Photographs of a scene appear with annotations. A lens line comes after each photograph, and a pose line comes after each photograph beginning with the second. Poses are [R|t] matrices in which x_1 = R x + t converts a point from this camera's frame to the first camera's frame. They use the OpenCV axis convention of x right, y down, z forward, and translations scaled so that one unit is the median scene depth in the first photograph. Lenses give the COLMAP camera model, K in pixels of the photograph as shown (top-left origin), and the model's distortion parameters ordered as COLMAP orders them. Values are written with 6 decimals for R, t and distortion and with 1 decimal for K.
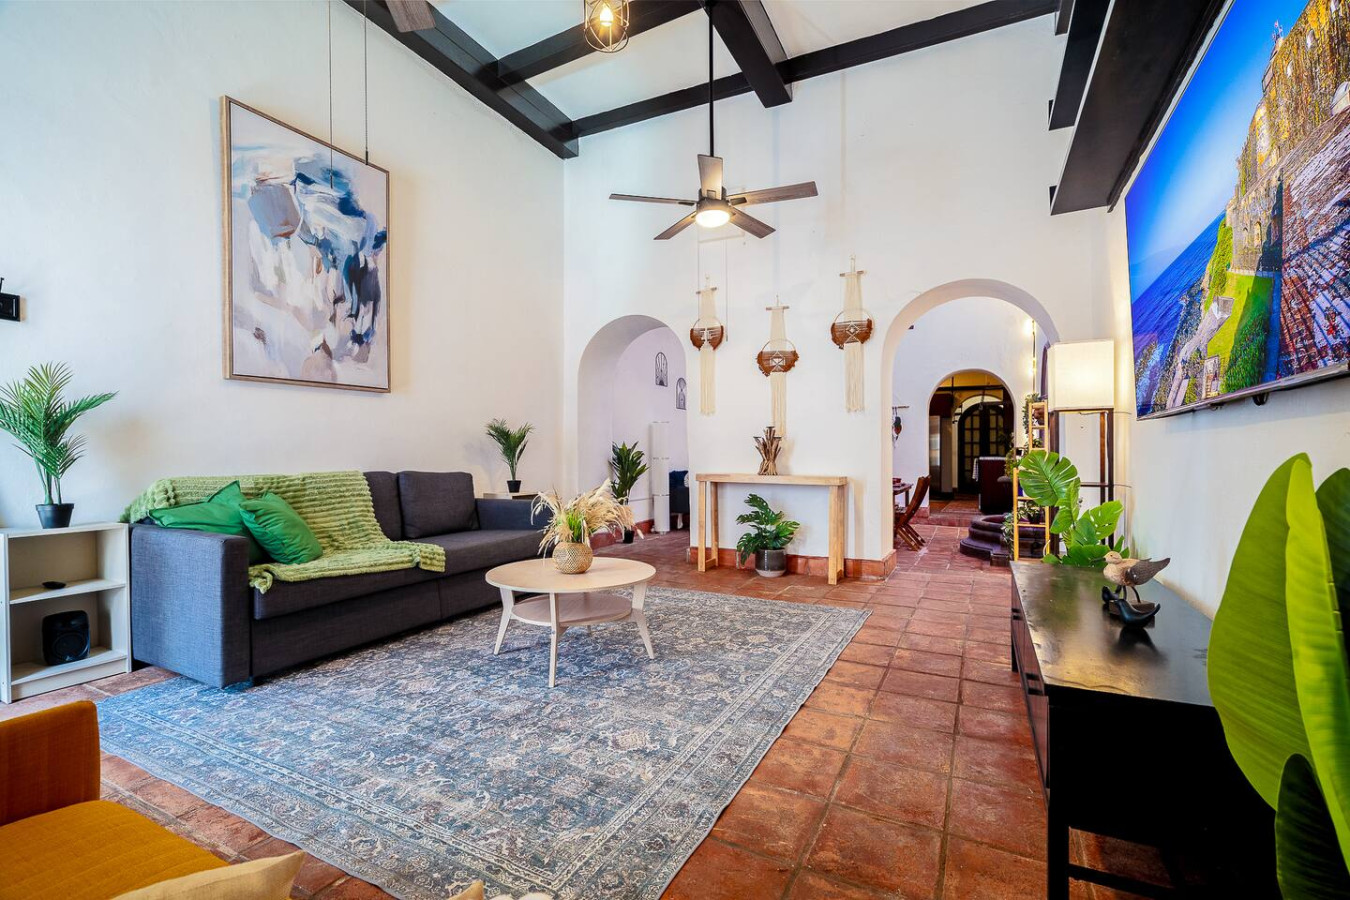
lens RADIAL K [[612.7, 0, 673.4], [0, 612.7, 451.4], [0, 0, 1]] dist [-0.000091, 0.000263]
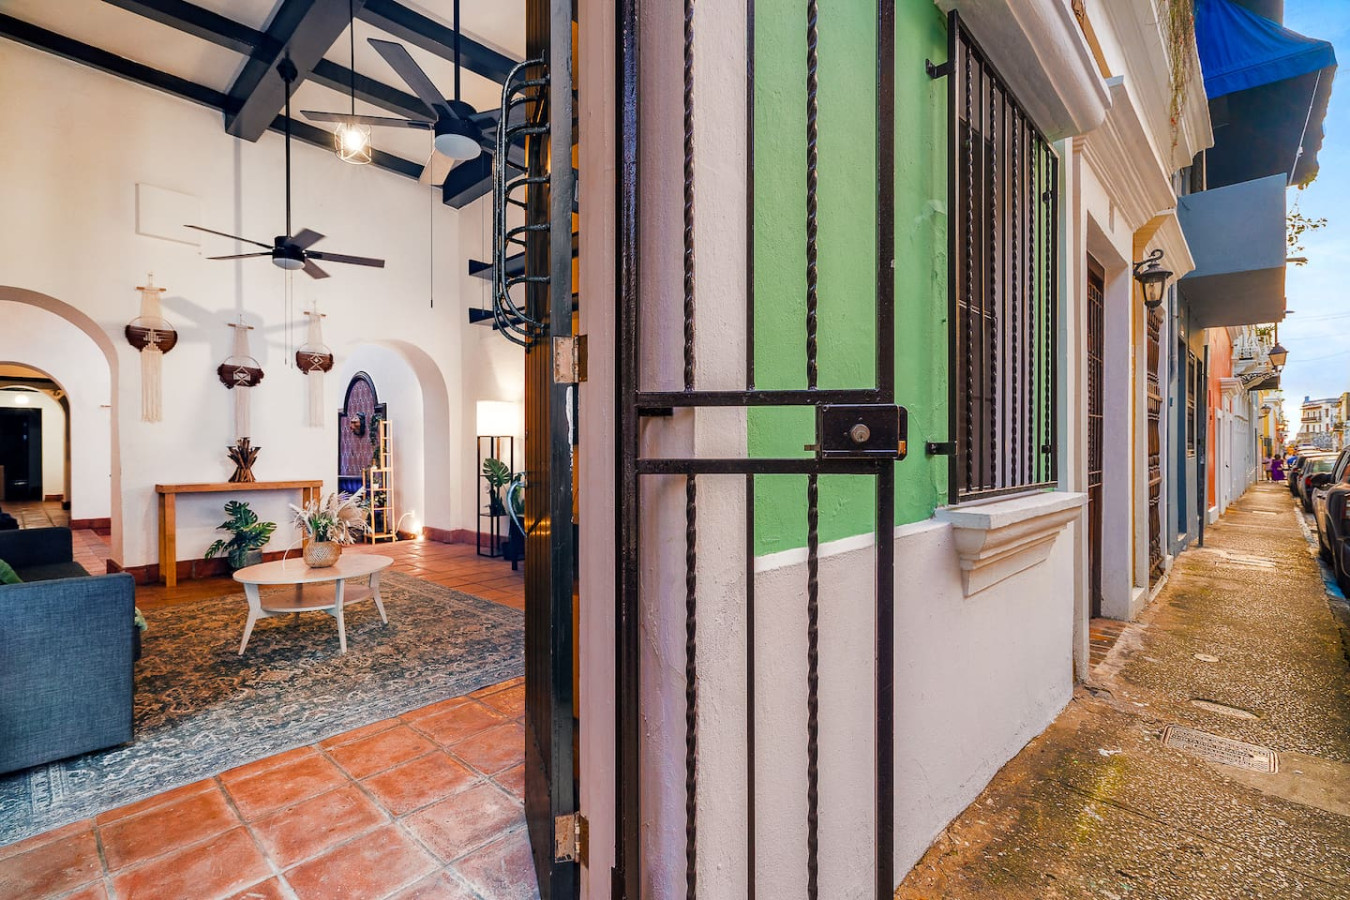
lens RADIAL K [[612.7, 0, 677.7], [0, 612.7, 444.4], [0, 0, 1]] dist [-0.000091, 0.000263]
pose [[0.247764, 0.001059, 0.968820, -1.175289], [-0.003458, 0.999994, -0.000209, -0.049843], [-0.968814, -0.003298, 0.247767, -0.015942]]
